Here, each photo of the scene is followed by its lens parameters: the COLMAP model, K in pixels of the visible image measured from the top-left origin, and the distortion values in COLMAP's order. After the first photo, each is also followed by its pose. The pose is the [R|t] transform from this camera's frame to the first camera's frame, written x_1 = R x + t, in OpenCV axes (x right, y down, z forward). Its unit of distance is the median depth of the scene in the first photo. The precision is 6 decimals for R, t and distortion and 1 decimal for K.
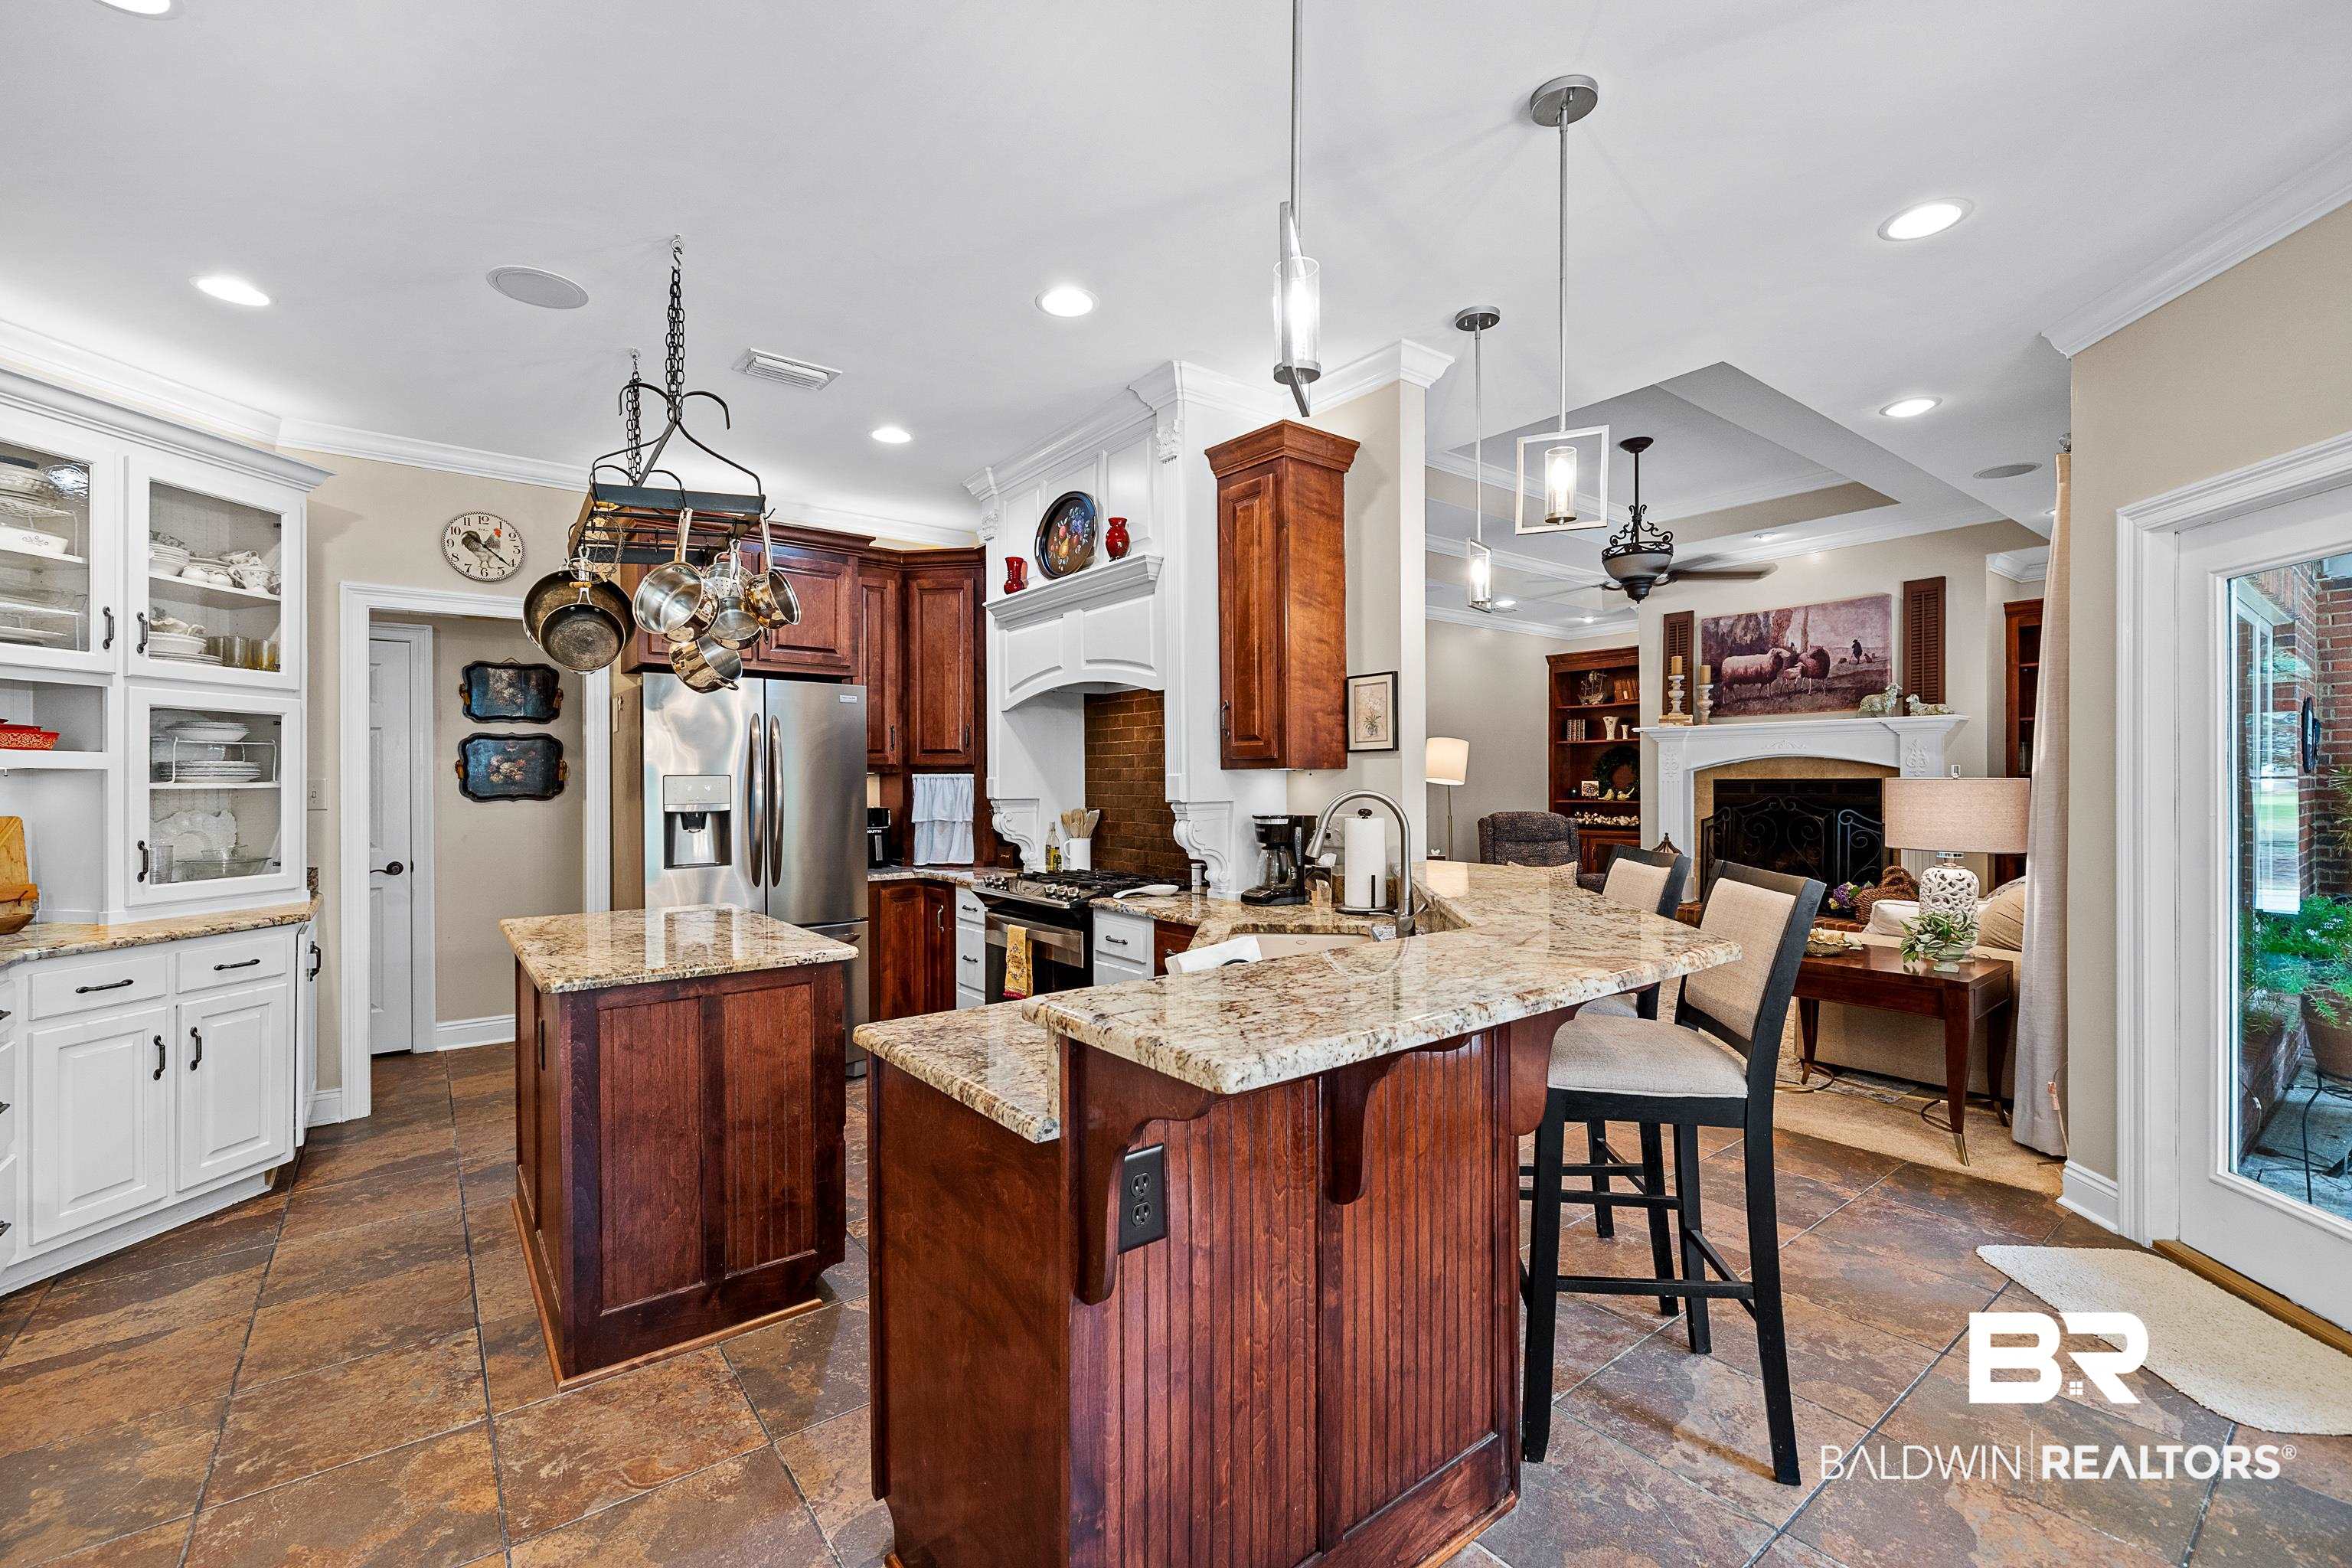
lens RADIAL K [[985.1, 0, 1176.0], [0, 985.1, 784.0], [0, 0, 1]] dist [0.000642, -0.000013]
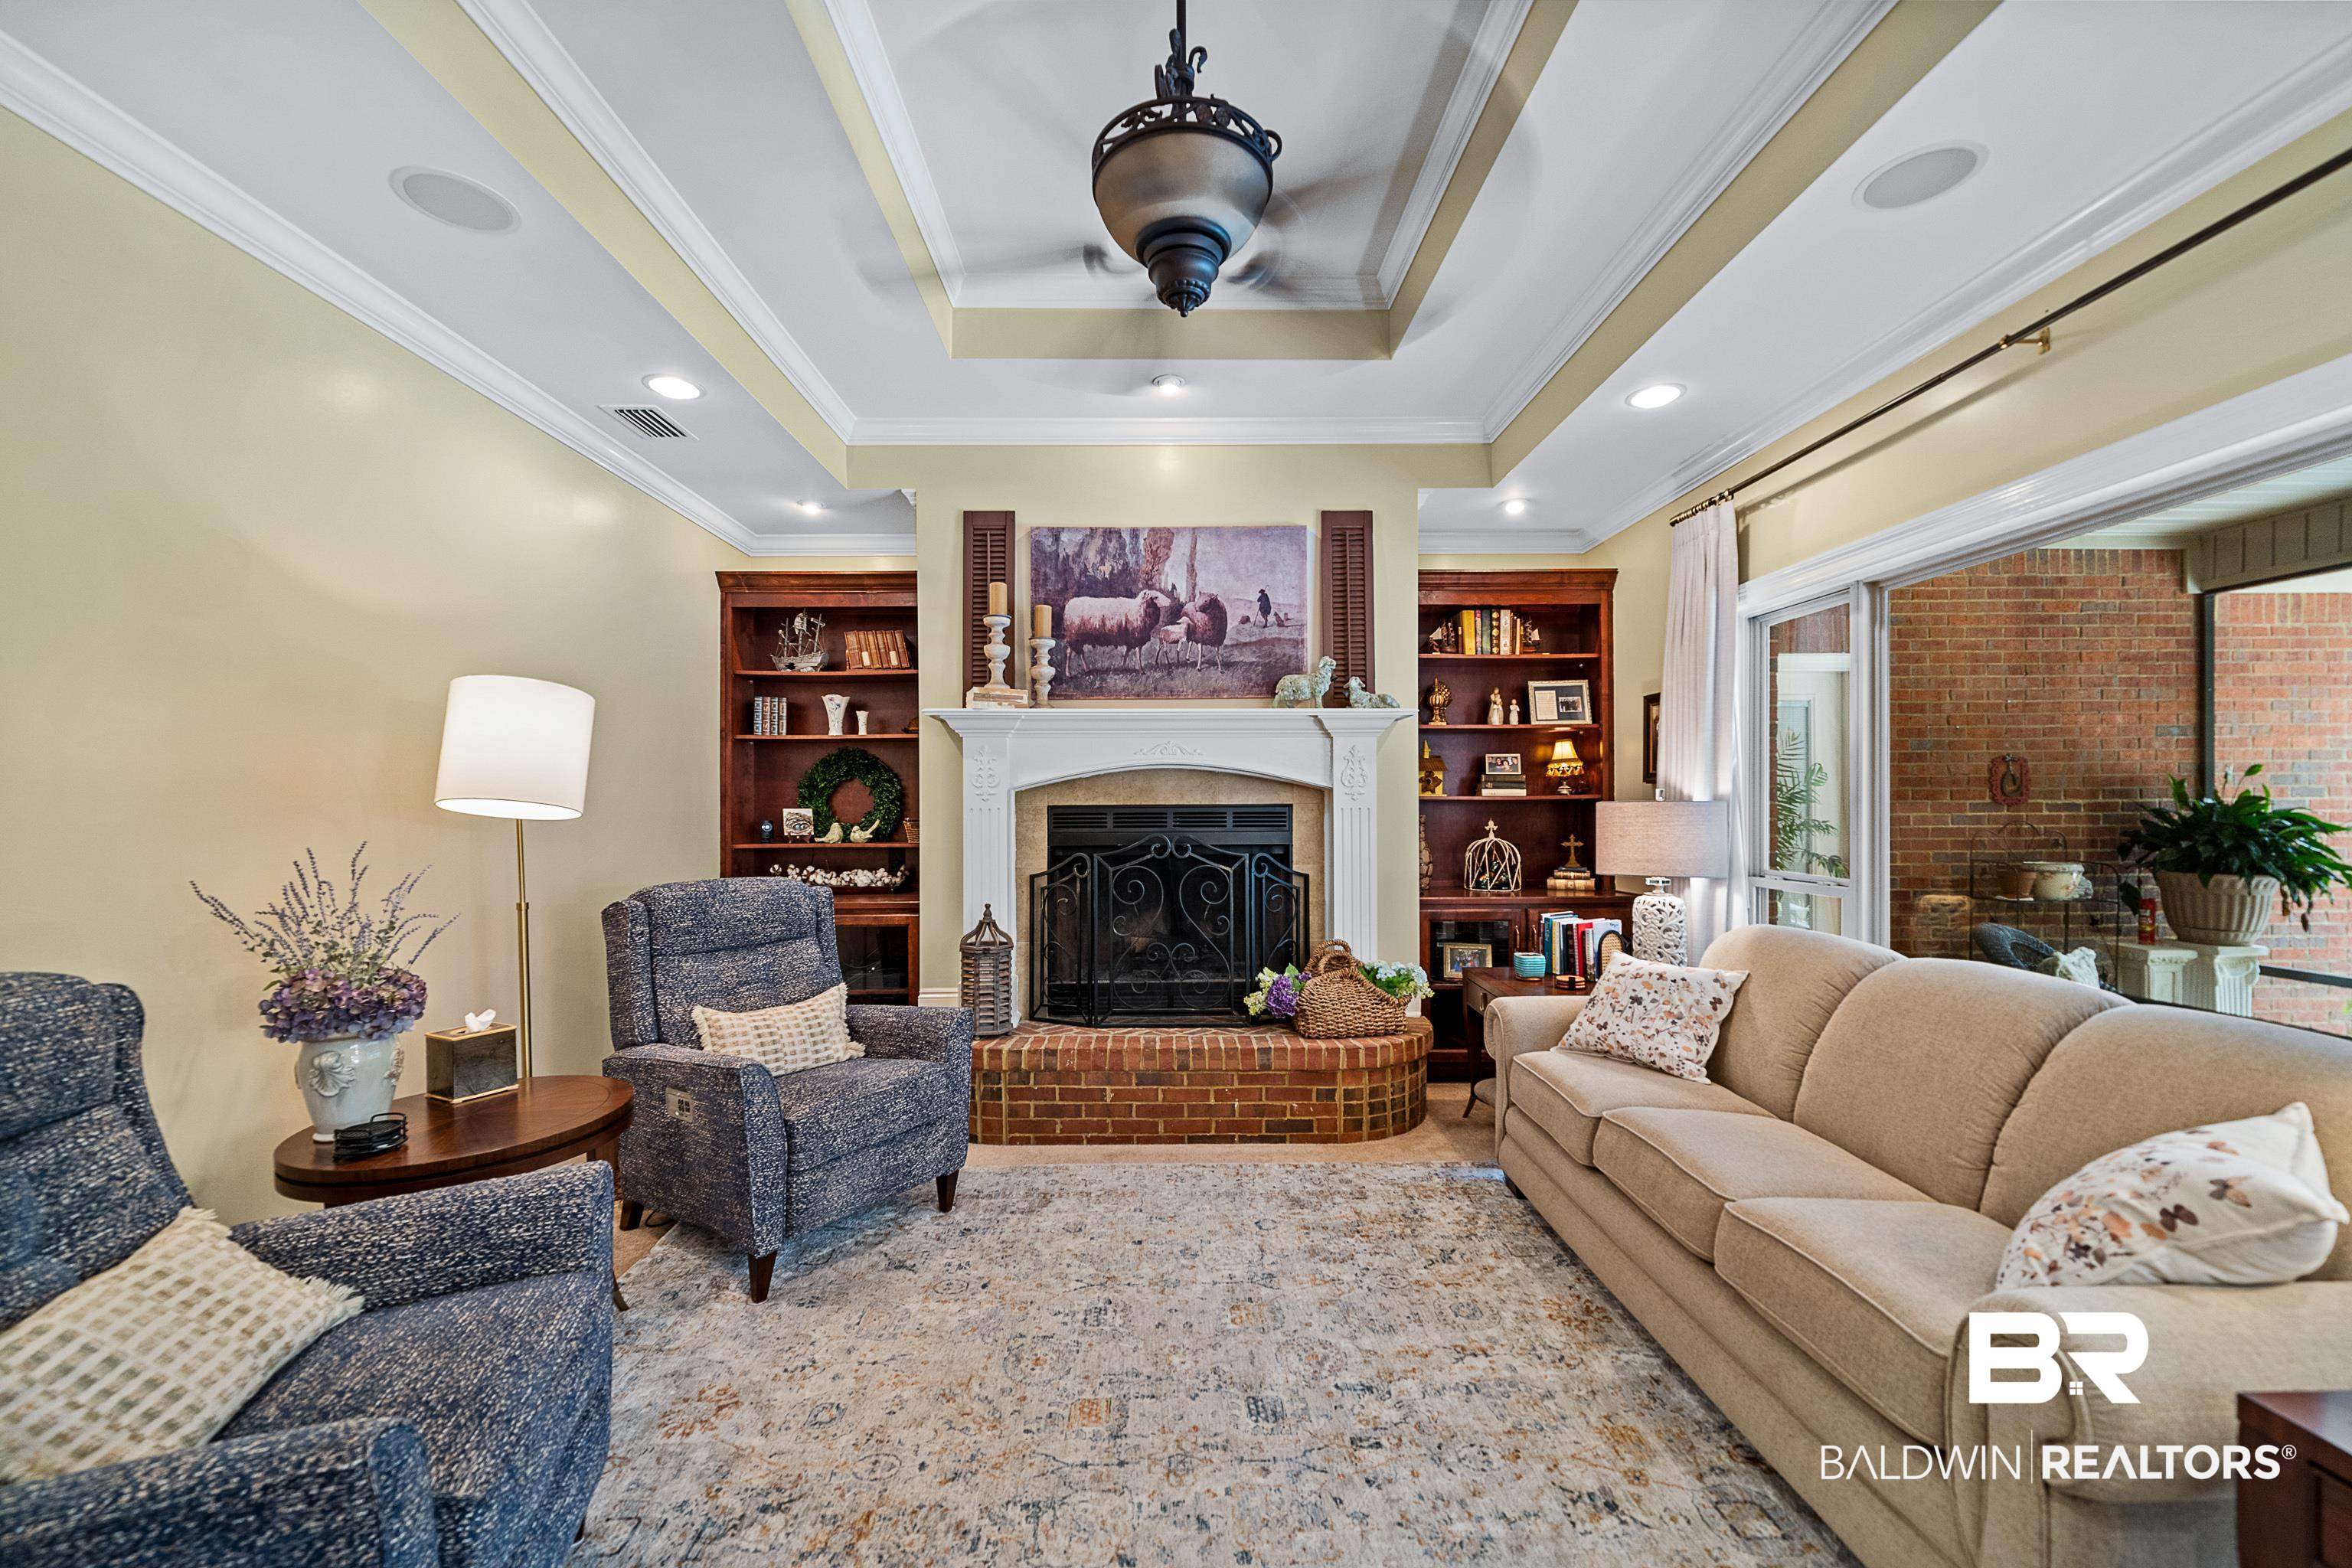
lens RADIAL K [[942.1, 0, 1174.2], [0, 942.1, 793.7], [0, 0, 1]] dist [-0.000199, -0.000294]
pose [[0.597550, 0.009074, 0.801781, 0.149905], [0.004726, 0.999879, -0.014837, -0.003159], [-0.801818, 0.012655, 0.597434, 0.633041]]
